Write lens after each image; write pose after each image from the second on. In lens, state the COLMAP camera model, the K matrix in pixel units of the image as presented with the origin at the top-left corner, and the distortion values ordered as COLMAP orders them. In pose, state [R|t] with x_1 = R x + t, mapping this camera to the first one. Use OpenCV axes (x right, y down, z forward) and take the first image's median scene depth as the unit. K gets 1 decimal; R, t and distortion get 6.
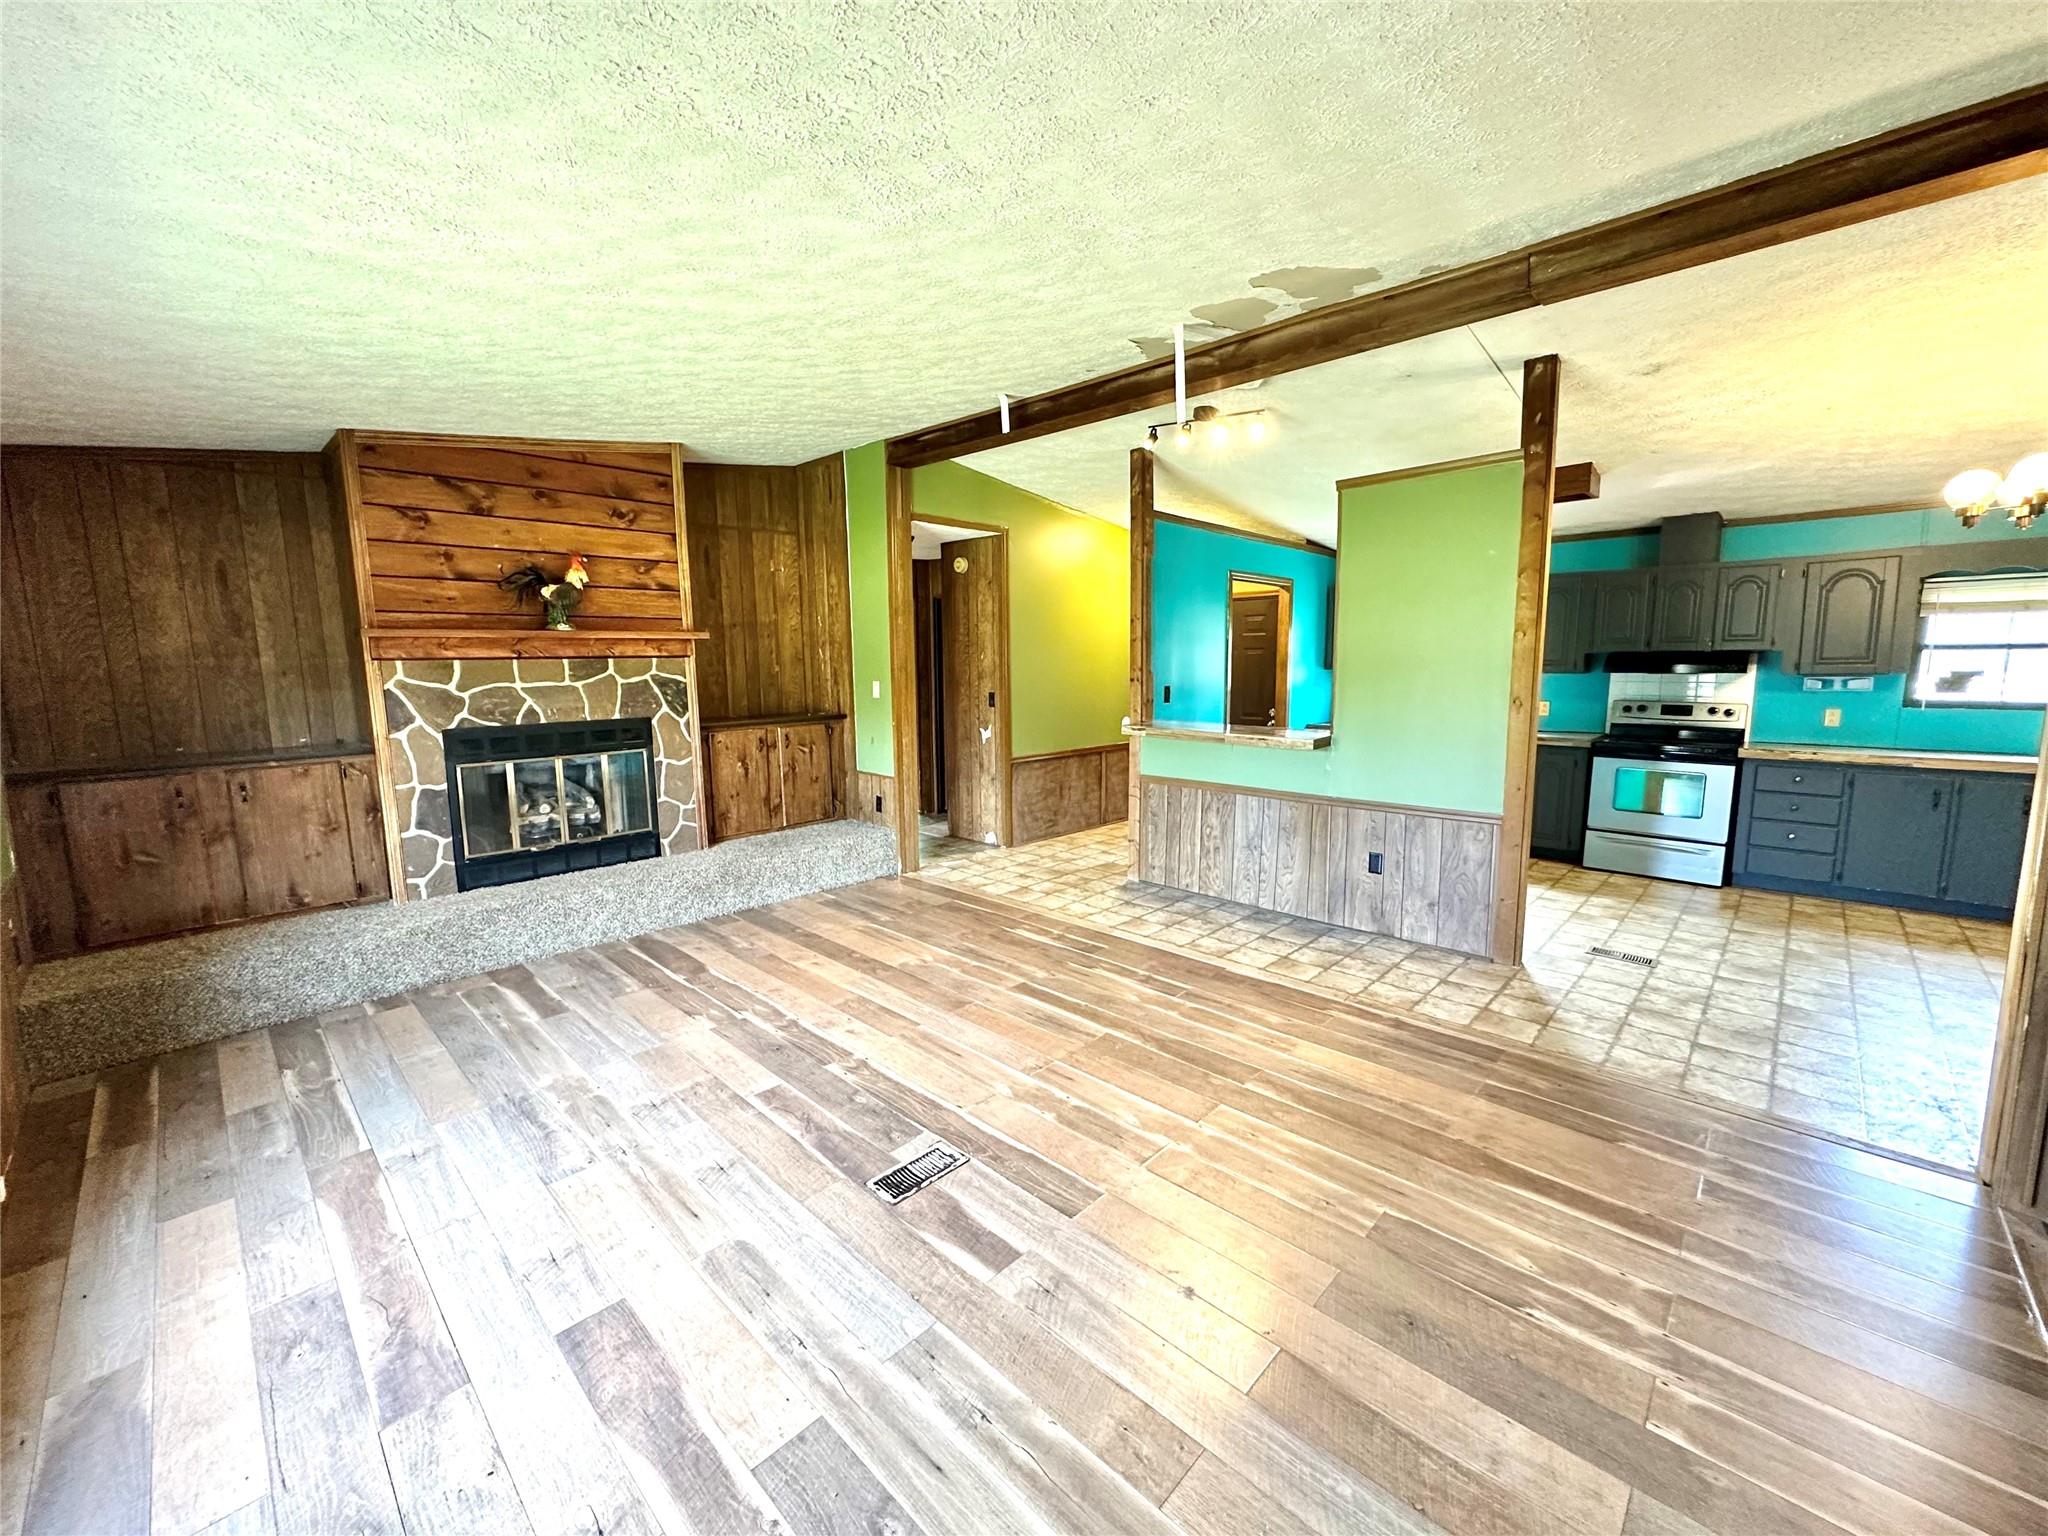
lens RADIAL K [[816.1, 0, 1024.0], [0, 816.1, 768.0], [0, 0, 1]] dist [-0.000972, -0.000344]
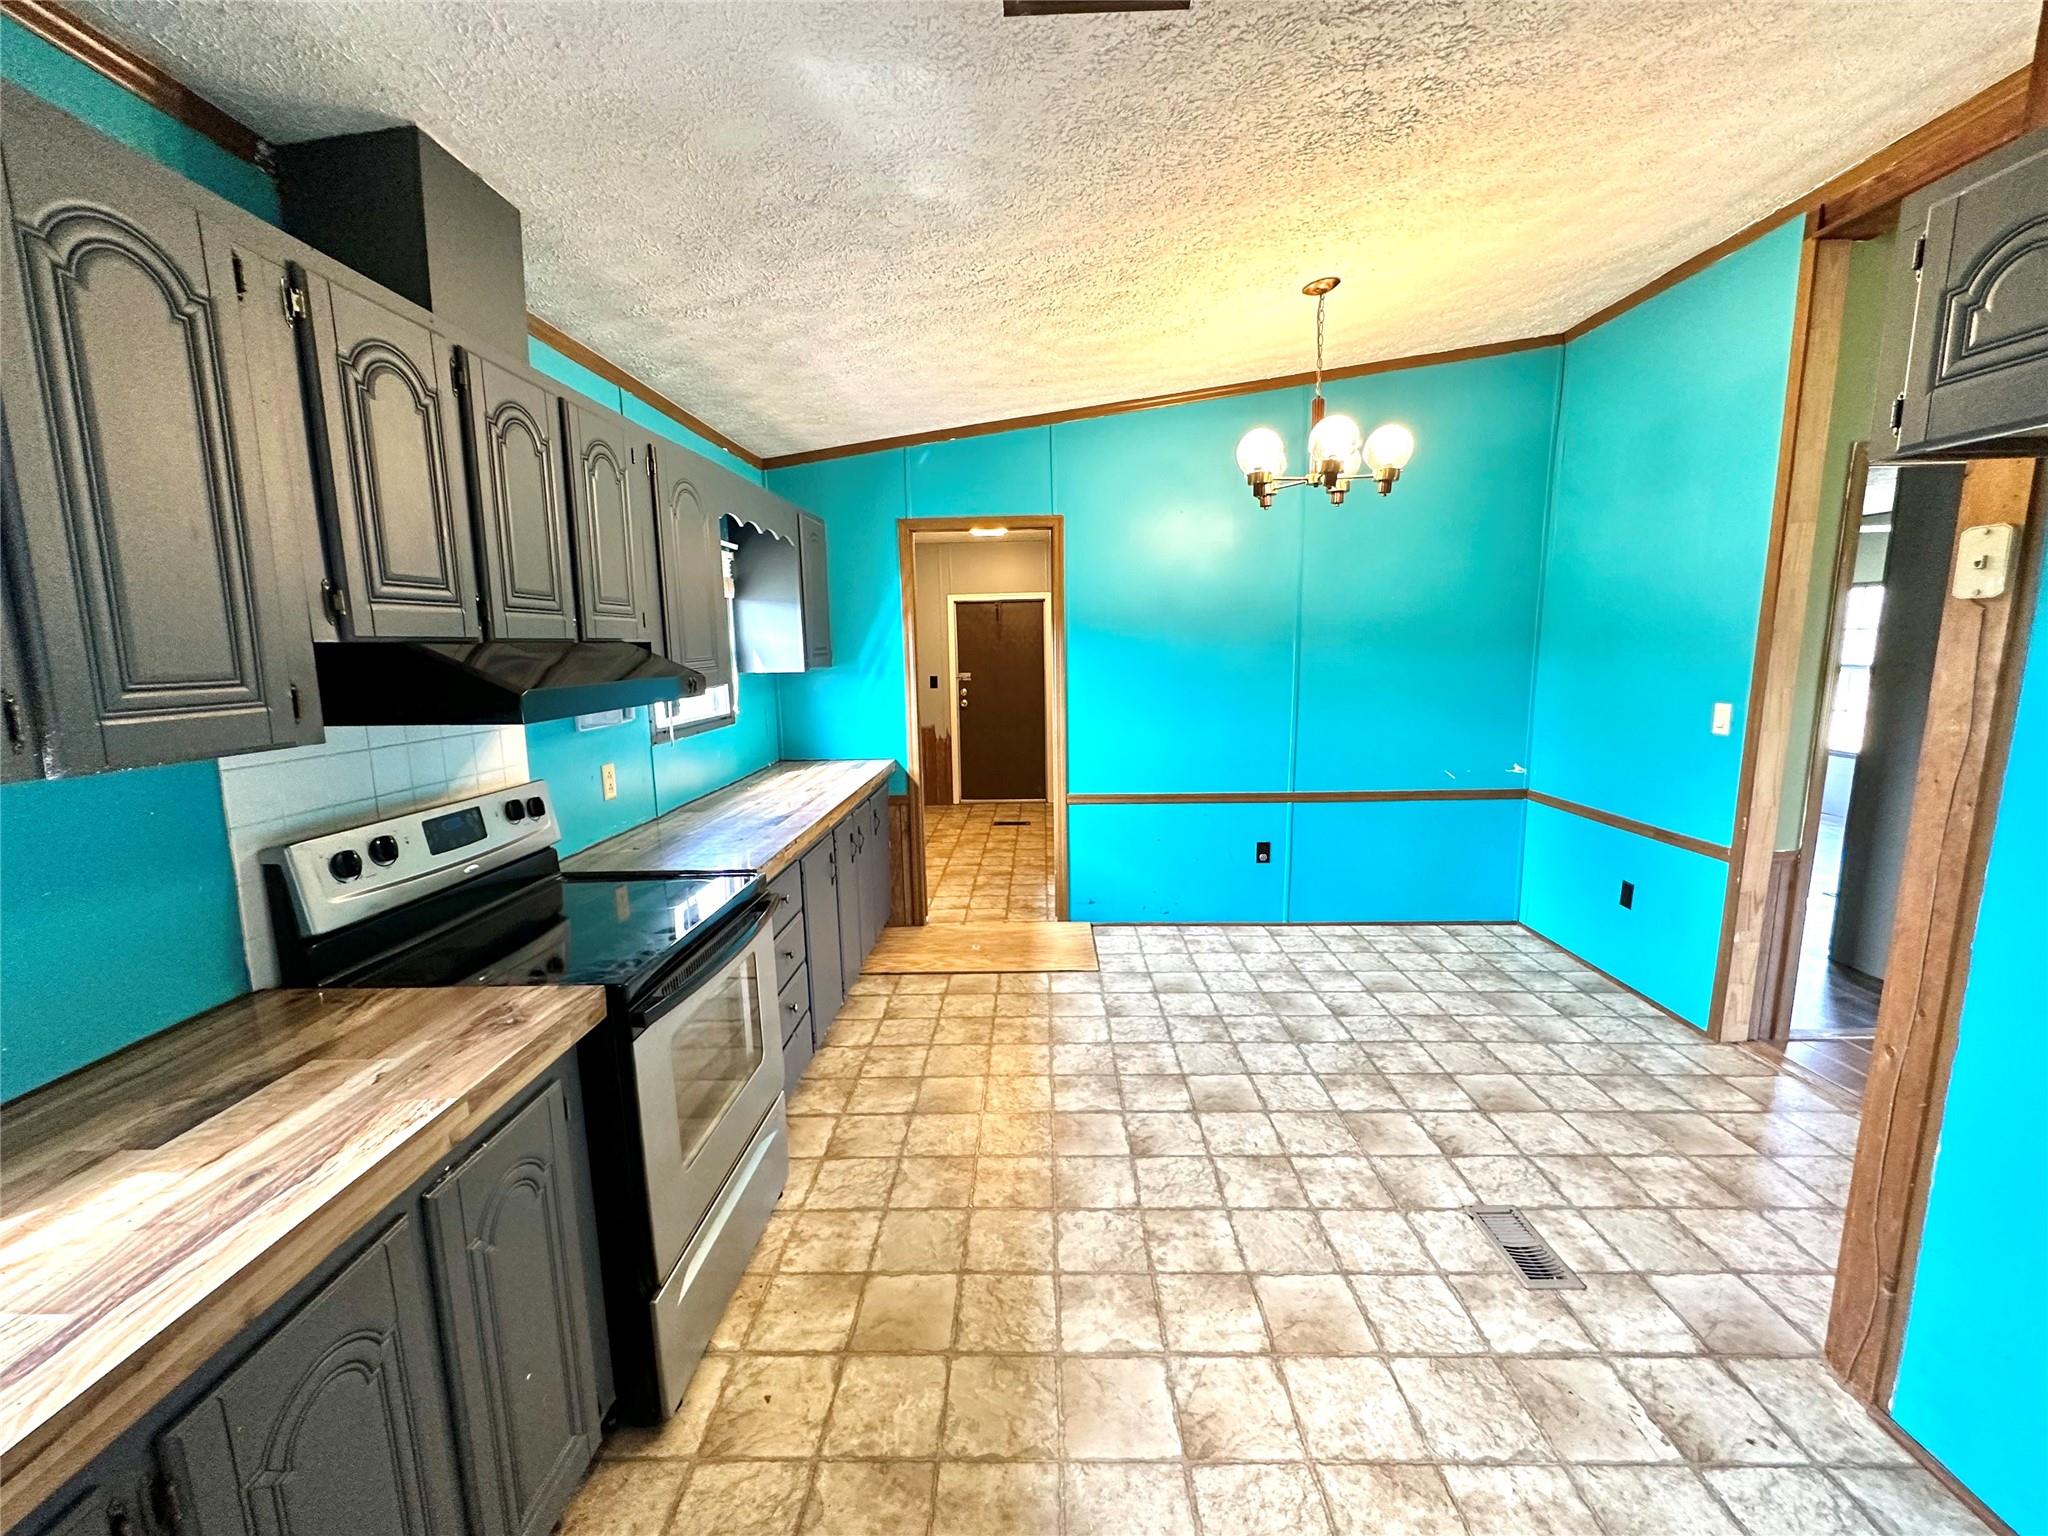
lens RADIAL K [[816.1, 0, 1024.0], [0, 816.1, 768.0], [0, 0, 1]] dist [-0.000972, -0.000344]
pose [[-0.679439, -0.090615, 0.728115, 0.465704], [0.117839, 0.965987, 0.230179, -0.153633], [-0.724208, 0.242193, -0.645651, 1.135376]]
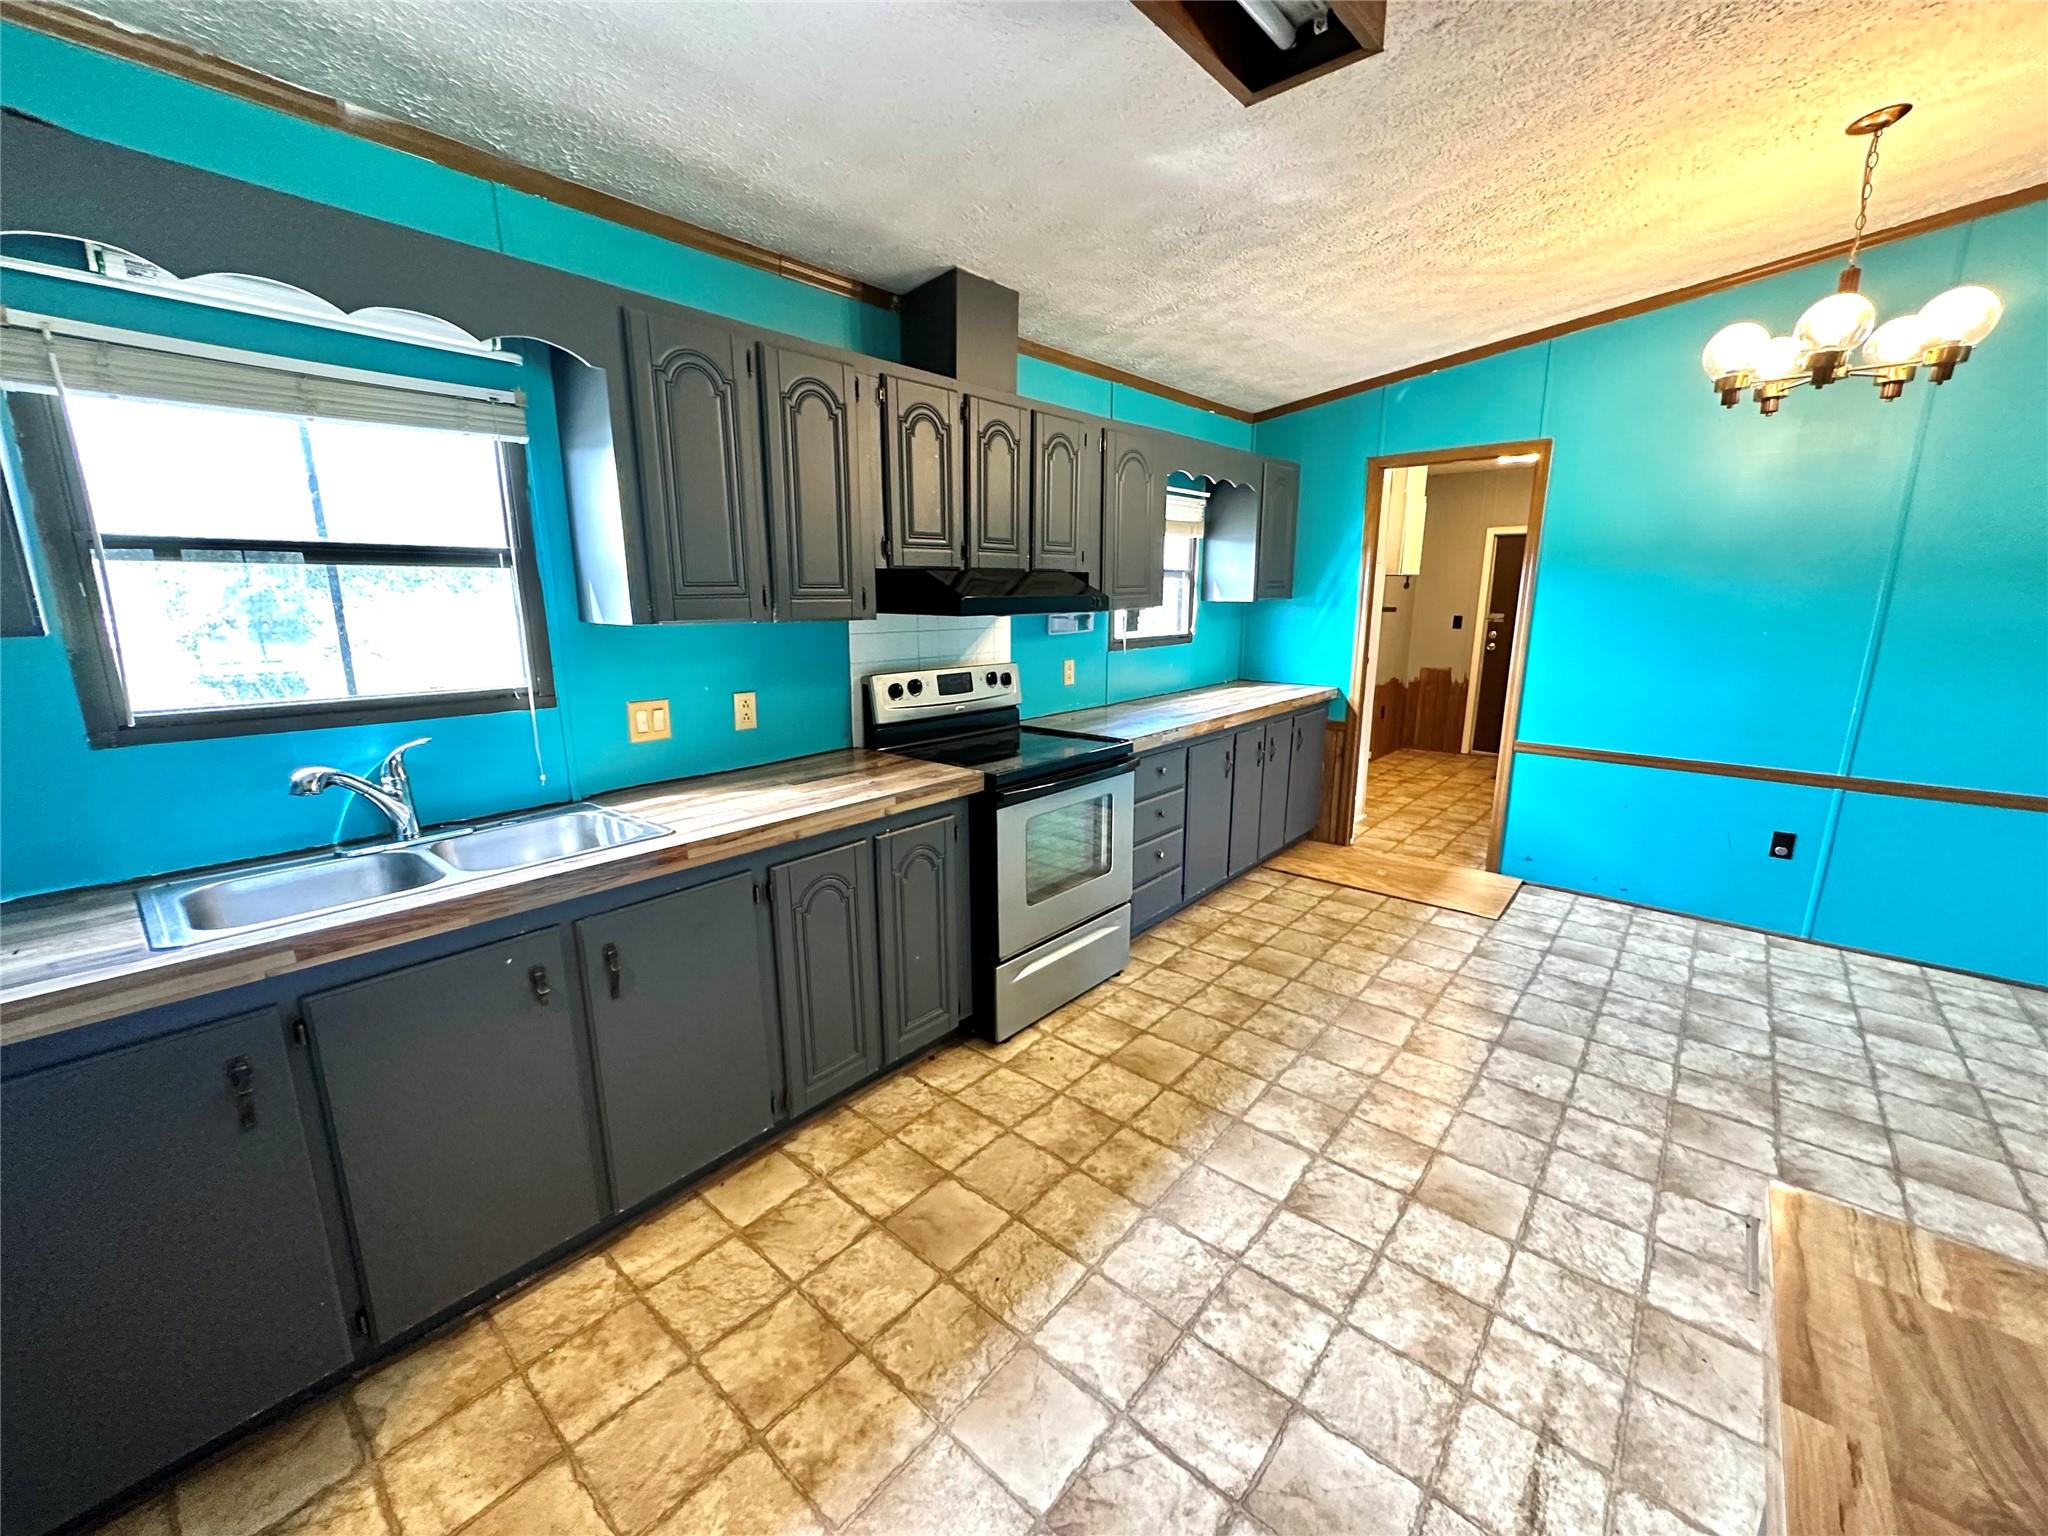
lens RADIAL K [[816.1, 0, 1024.0], [0, 816.1, 768.0], [0, 0, 1]] dist [-0.000972, -0.000344]
pose [[-0.052683, -0.206619, 0.977002, 0.294748], [0.132039, 0.968329, 0.211905, -0.135930], [-0.989843, 0.140166, -0.023733, 1.067061]]
